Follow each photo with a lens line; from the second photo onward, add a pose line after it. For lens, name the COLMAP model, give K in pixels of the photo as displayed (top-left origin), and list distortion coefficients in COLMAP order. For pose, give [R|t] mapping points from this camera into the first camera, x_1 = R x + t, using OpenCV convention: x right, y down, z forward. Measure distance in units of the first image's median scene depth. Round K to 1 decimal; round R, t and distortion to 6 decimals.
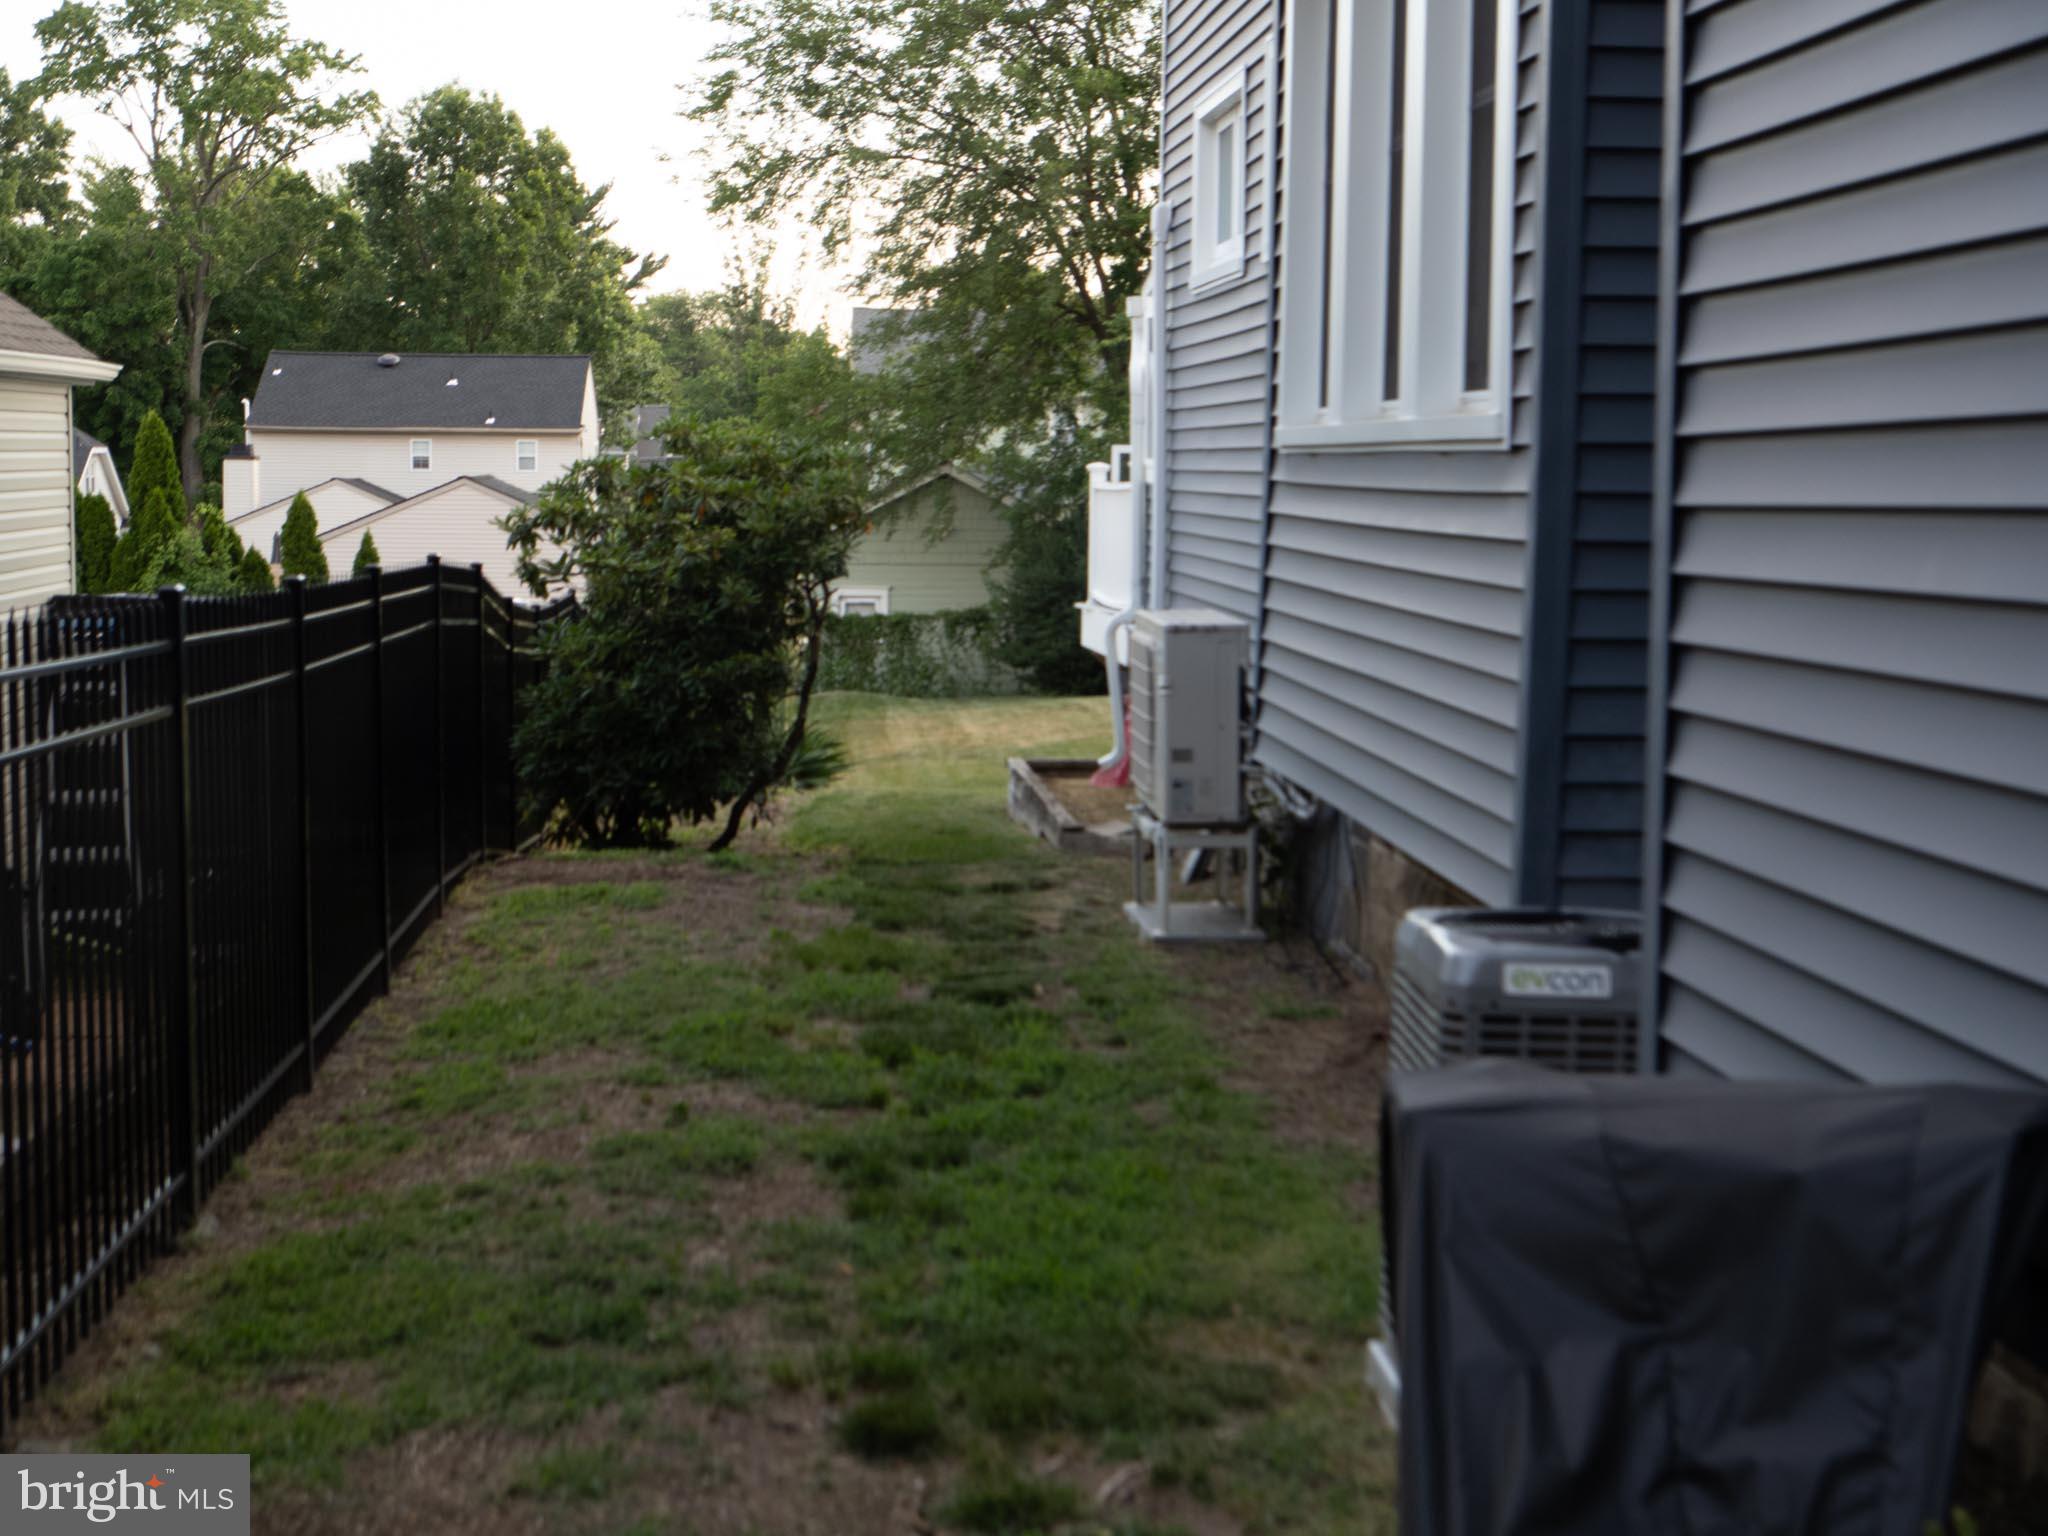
lens RADIAL K [[3256.3, 0, 1024.0], [0, 3256.3, 768.0], [0, 0, 1]] dist [-0.007093, 0.007968]
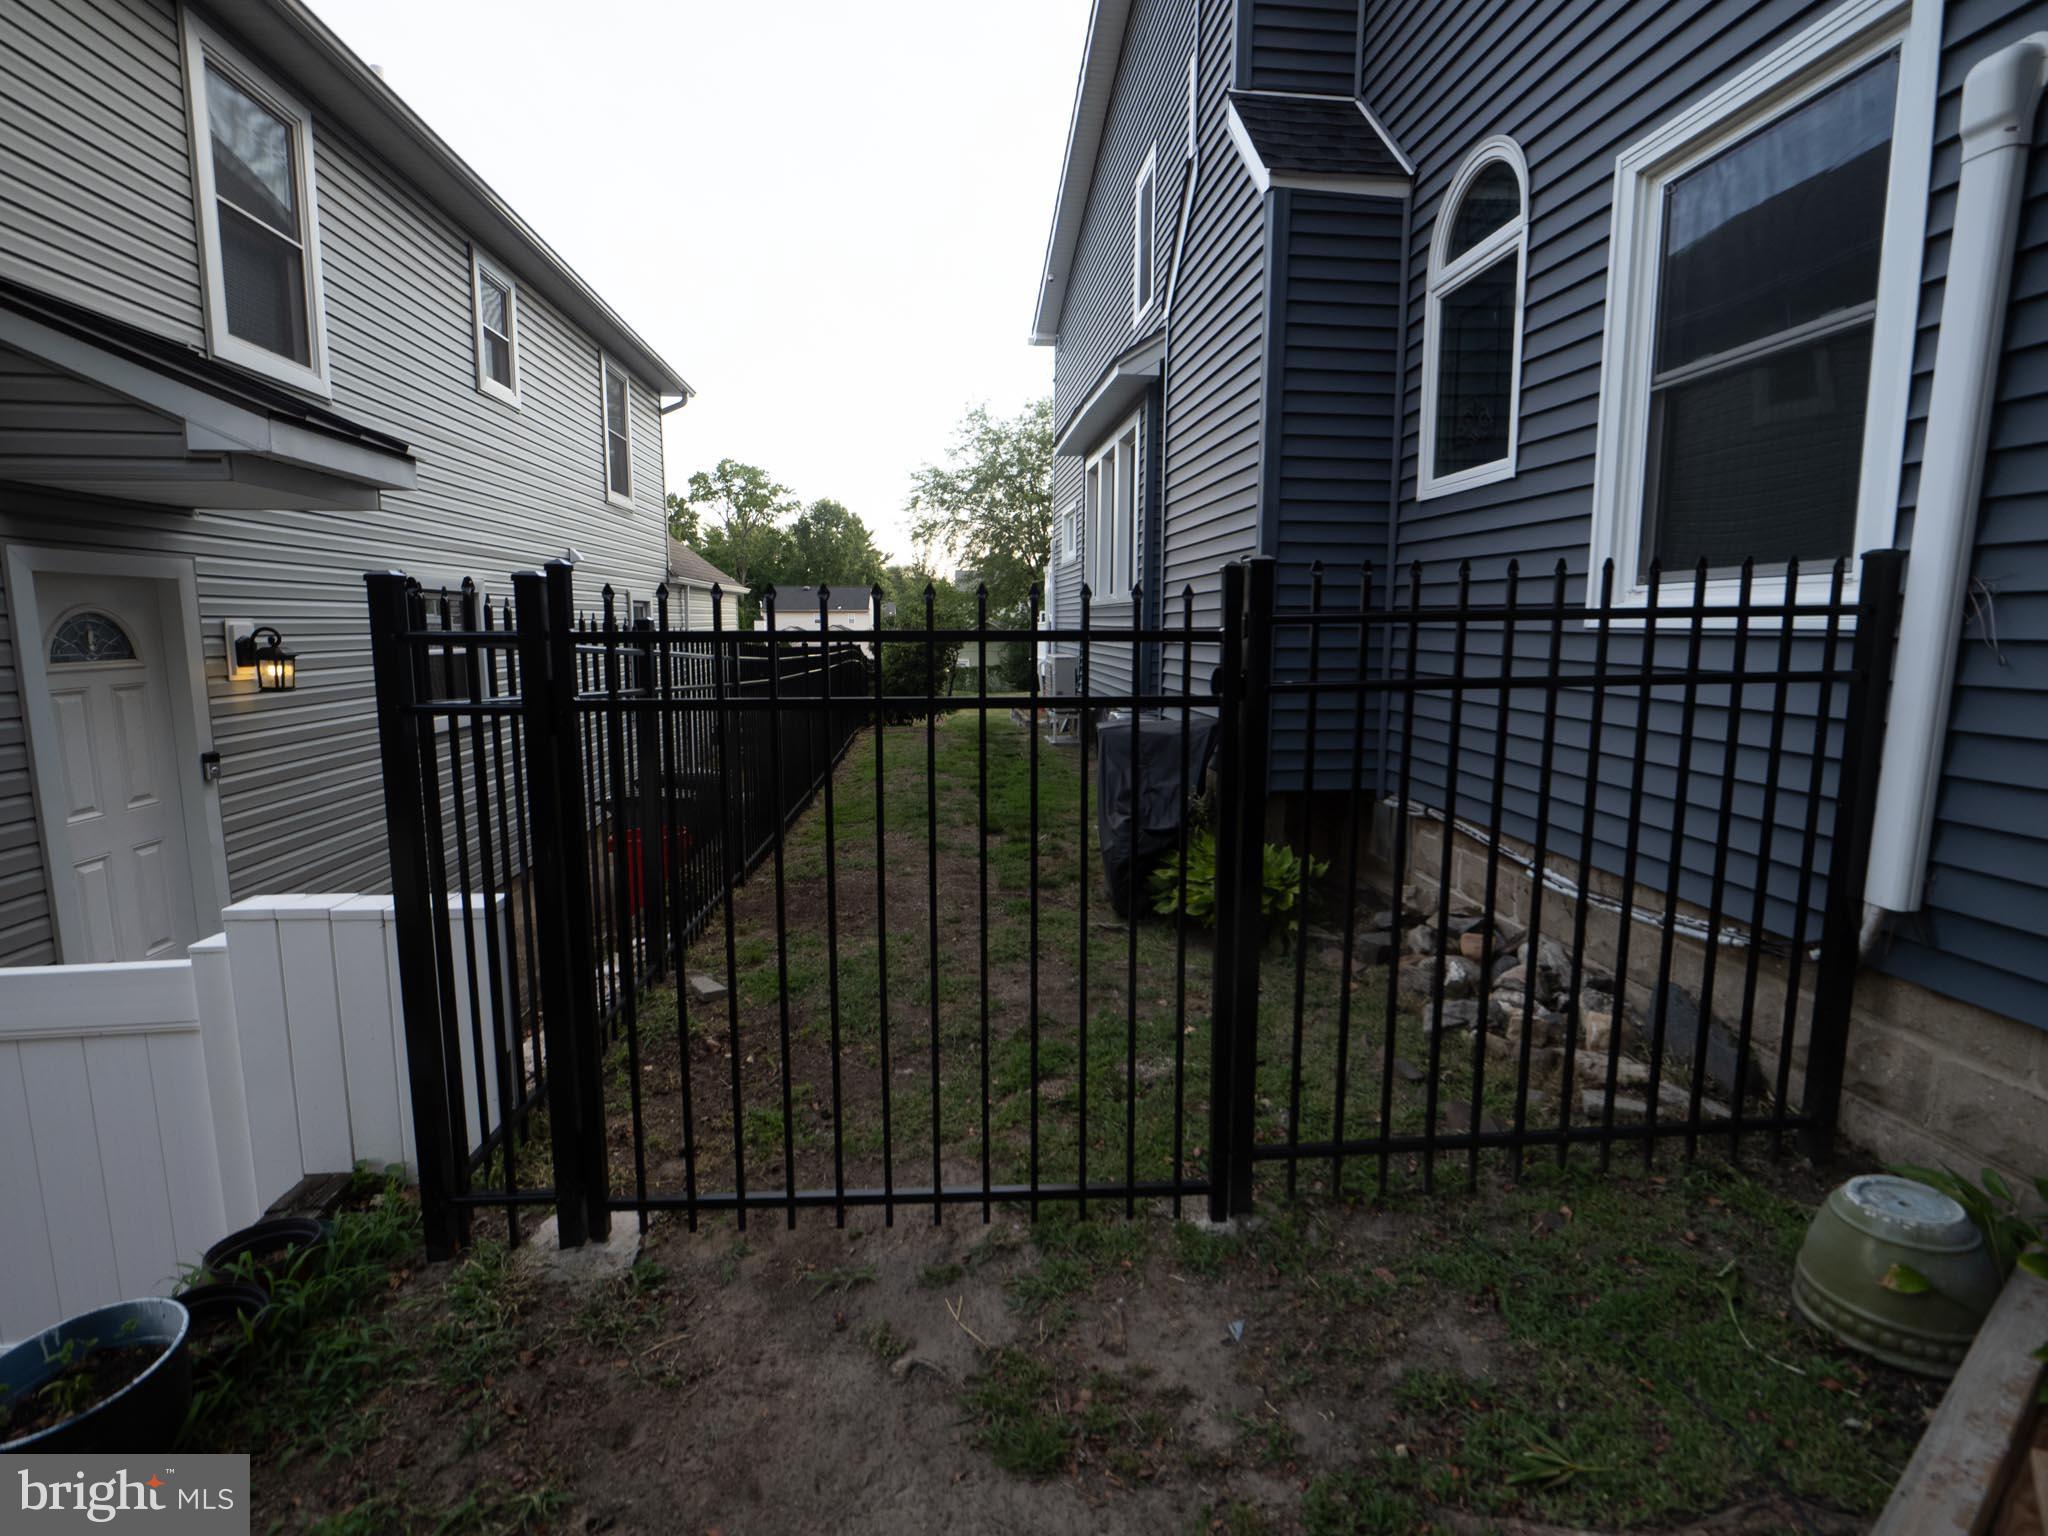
lens RADIAL K [[1074.1, 0, 1024.0], [0, 1074.1, 768.0], [0, 0, 1]] dist [0.000255, -0.000005]
pose [[0.999882, -0.009453, 0.012100, -0.001018], [0.008932, 0.999062, 0.042367, 0.004198], [-0.012489, -0.042254, 0.999029, -0.031413]]
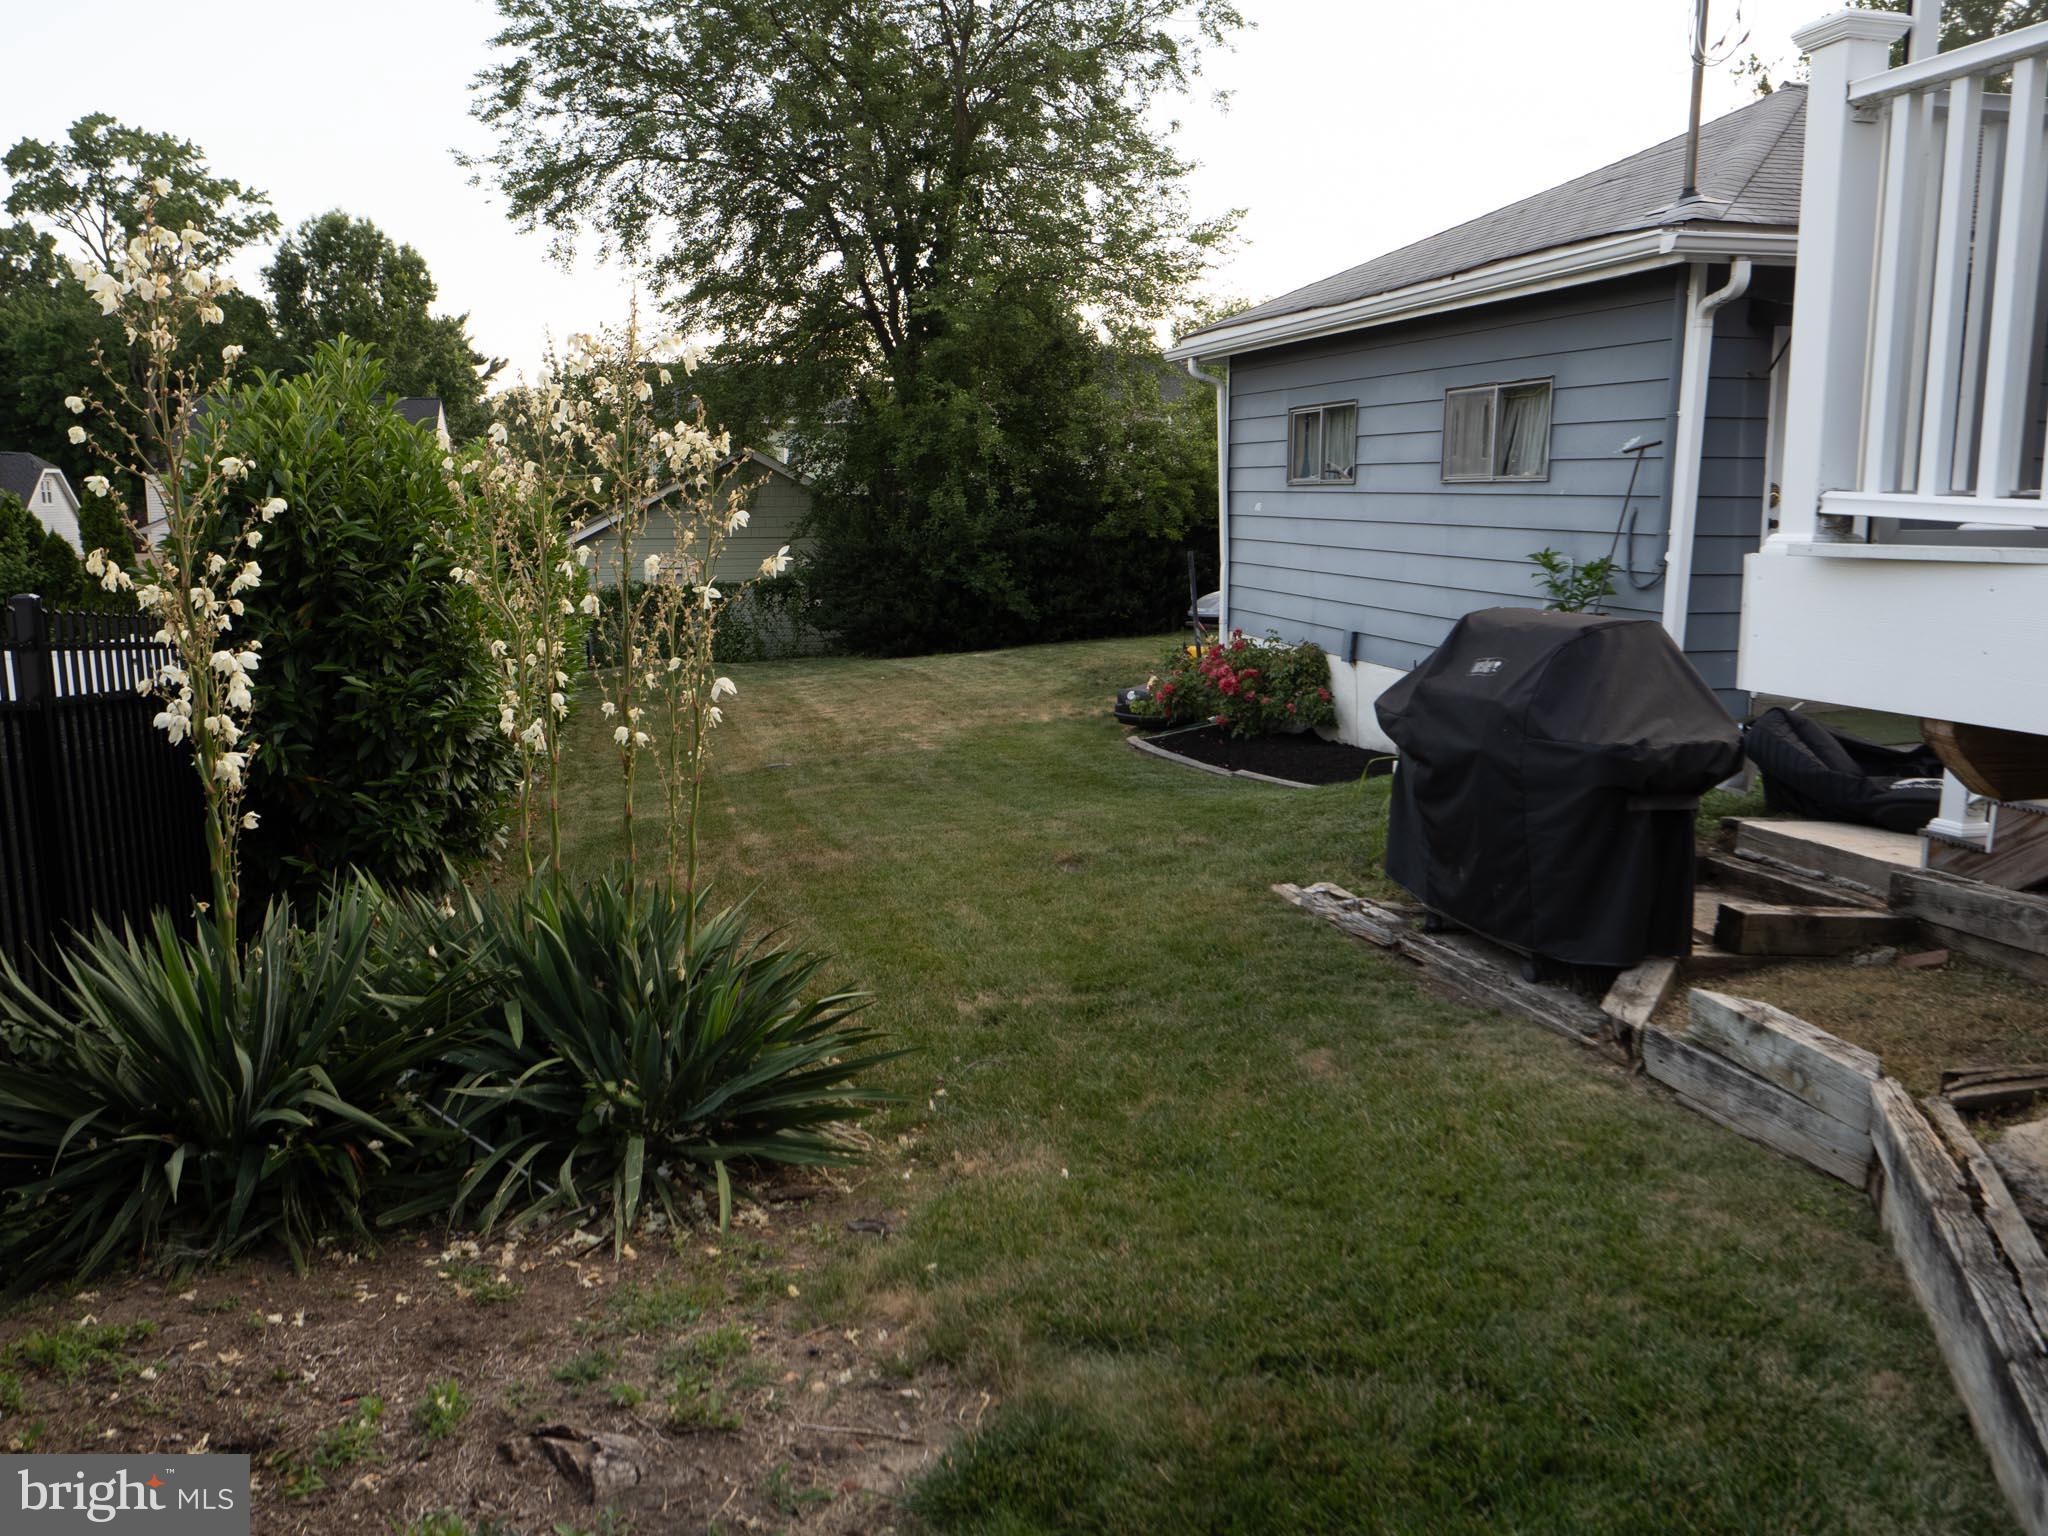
lens RADIAL K [[1654.4, 0, 1024.0], [0, 1654.4, 768.0], [0, 0, 1]] dist [-0.004334, 0.002779]
pose [[0.983625, -0.043355, 0.174935, -0.018991], [0.031450, 0.997033, 0.070262, -0.011780], [-0.177463, -0.063610, 0.982070, 0.241381]]
